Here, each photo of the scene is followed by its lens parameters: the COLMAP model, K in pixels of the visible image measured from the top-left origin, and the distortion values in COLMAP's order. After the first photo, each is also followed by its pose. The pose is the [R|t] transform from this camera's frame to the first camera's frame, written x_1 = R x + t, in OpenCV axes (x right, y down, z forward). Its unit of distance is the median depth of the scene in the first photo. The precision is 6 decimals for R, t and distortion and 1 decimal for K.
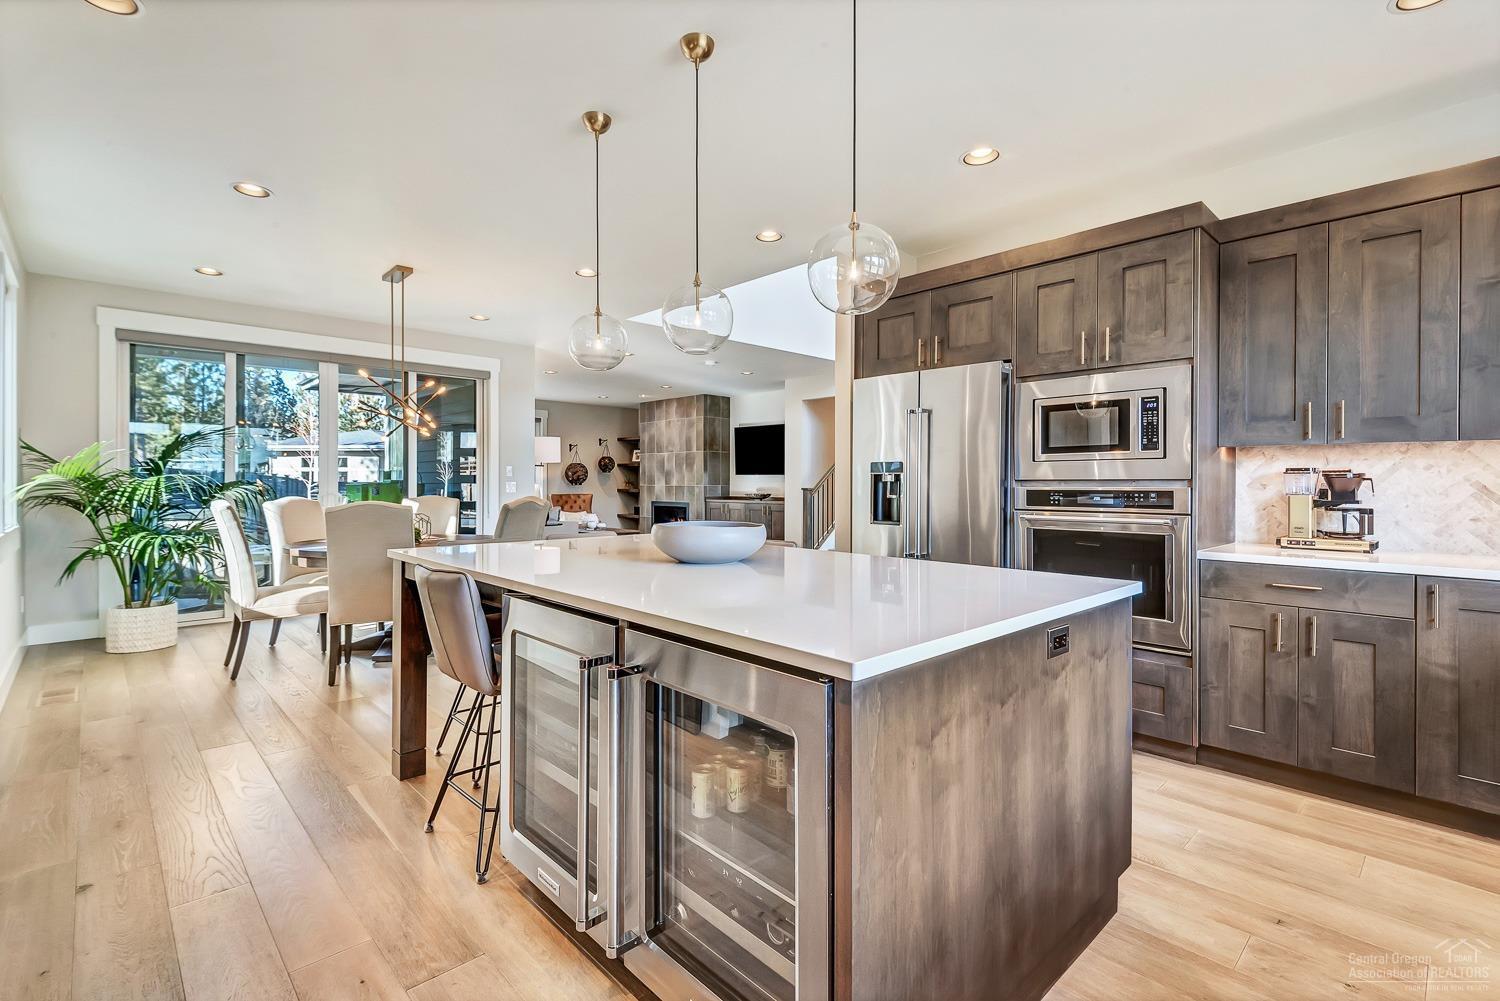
lens RADIAL K [[692.4, 0, 745.7], [0, 692.4, 482.4], [0, 0, 1]] dist [0.008699, -0.000485]
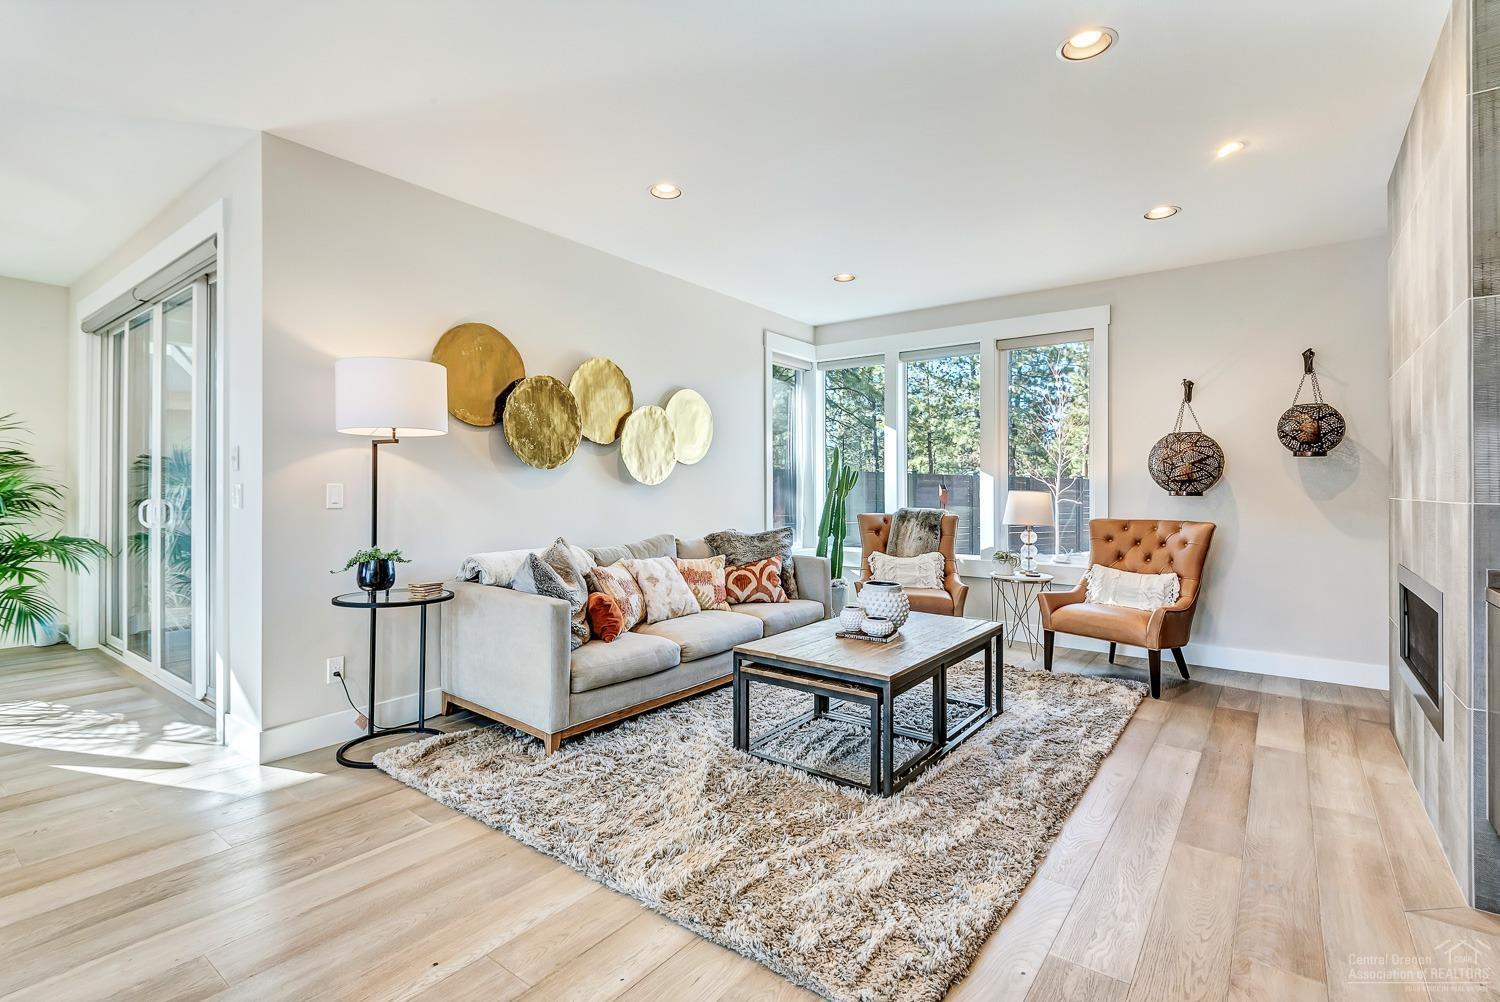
lens RADIAL K [[699.4, 0, 748.6], [0, 699.4, 487.3], [0, 0, 1]] dist [0.000082, -0.000136]
pose [[0.164988, -0.004767, -0.986284, 0.071156], [-0.003184, 0.999981, -0.005365, 0.002225], [0.986290, 0.004026, 0.164970, 0.732572]]
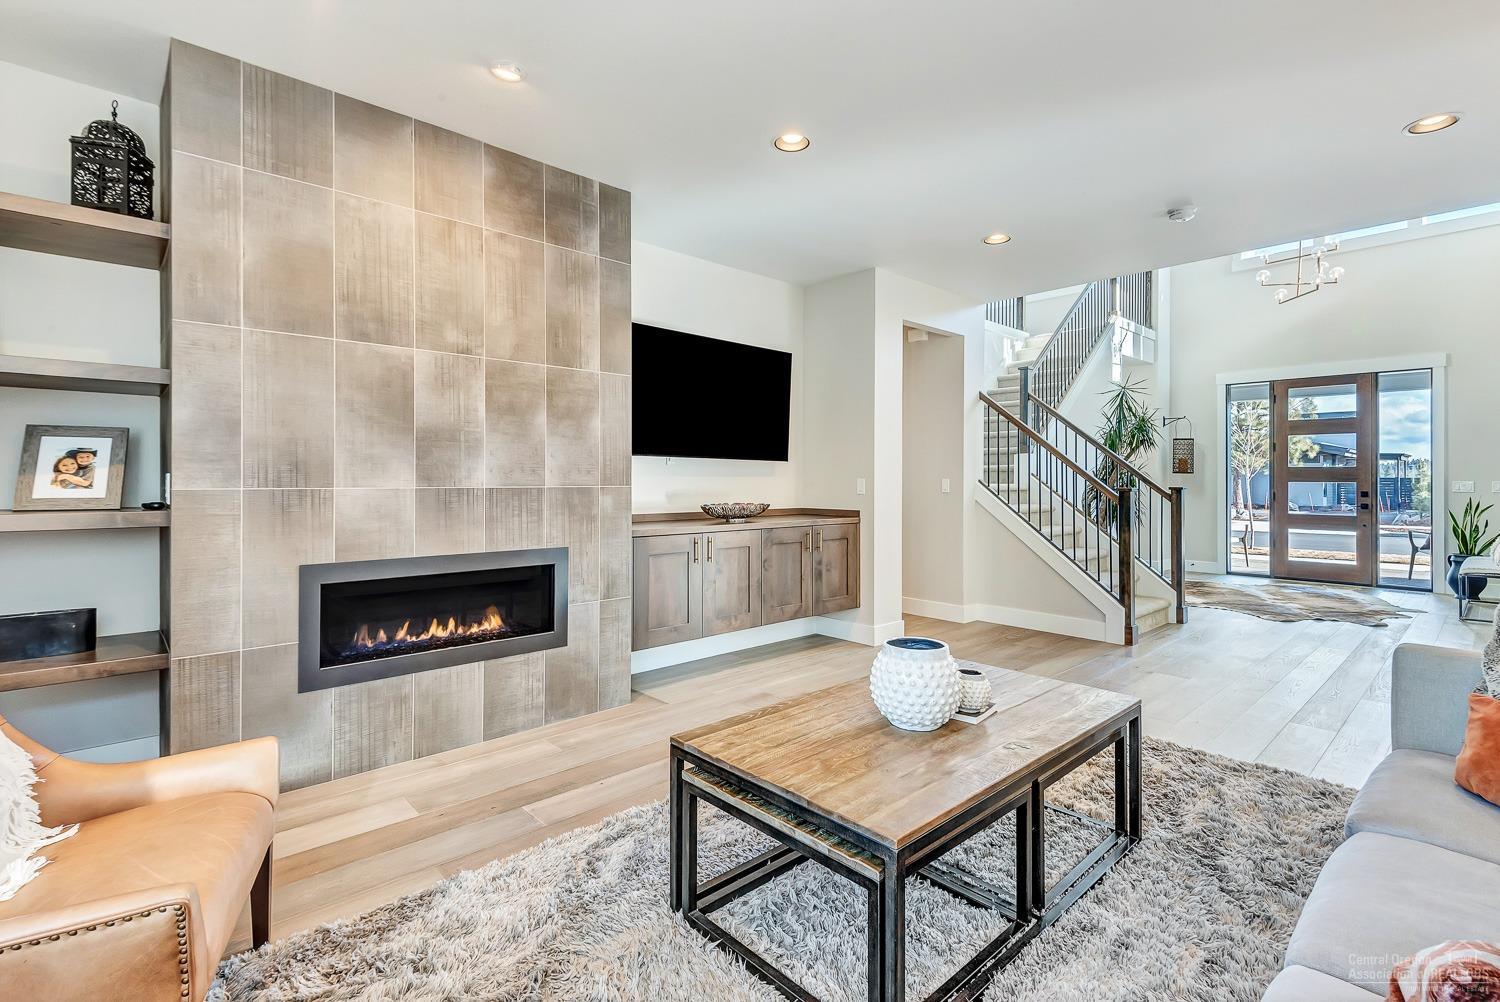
lens RADIAL K [[692.4, 0, 745.7], [0, 692.4, 482.9], [0, 0, 1]] dist [0.008699, -0.000485]
pose [[0.008348, -0.001757, 0.999964, -0.343377], [0.002015, 0.999996, 0.001740, 0.002424], [-0.999963, 0.002000, 0.008352, 0.866914]]
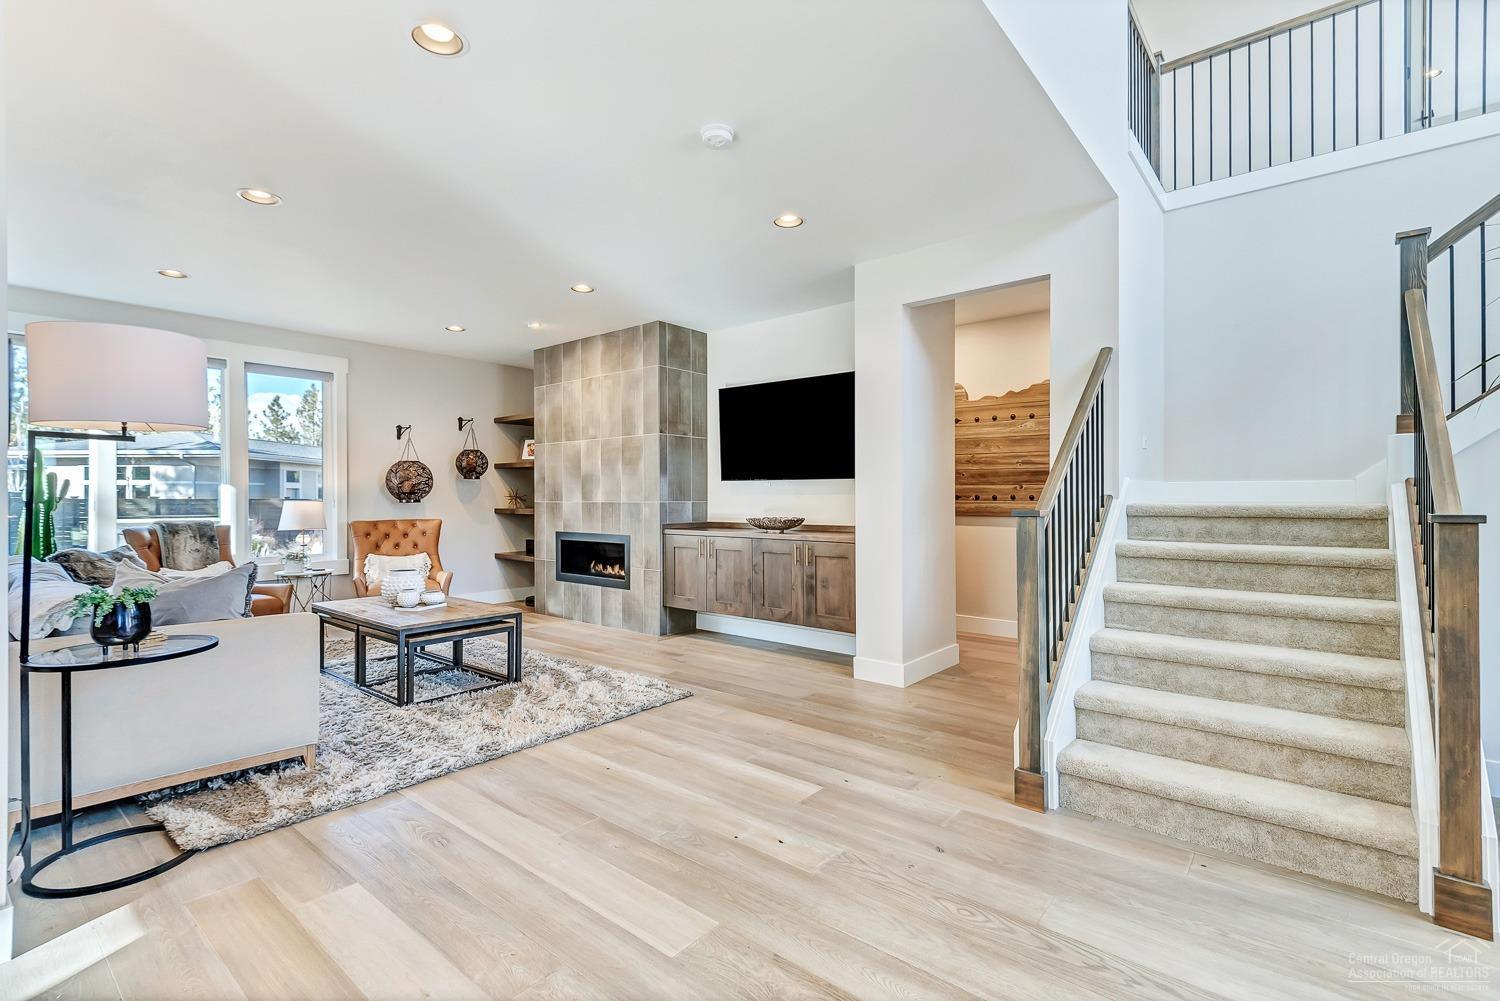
lens RADIAL K [[682.2, 0, 755.0], [0, 682.2, 492.2], [0, 0, 1]] dist [0.003634, -0.000326]
pose [[0.991303, -0.006430, 0.131439, -0.052400], [0.007030, 0.999967, -0.004101, -0.000033], [-0.131408, 0.004989, 0.991316, 0.455107]]
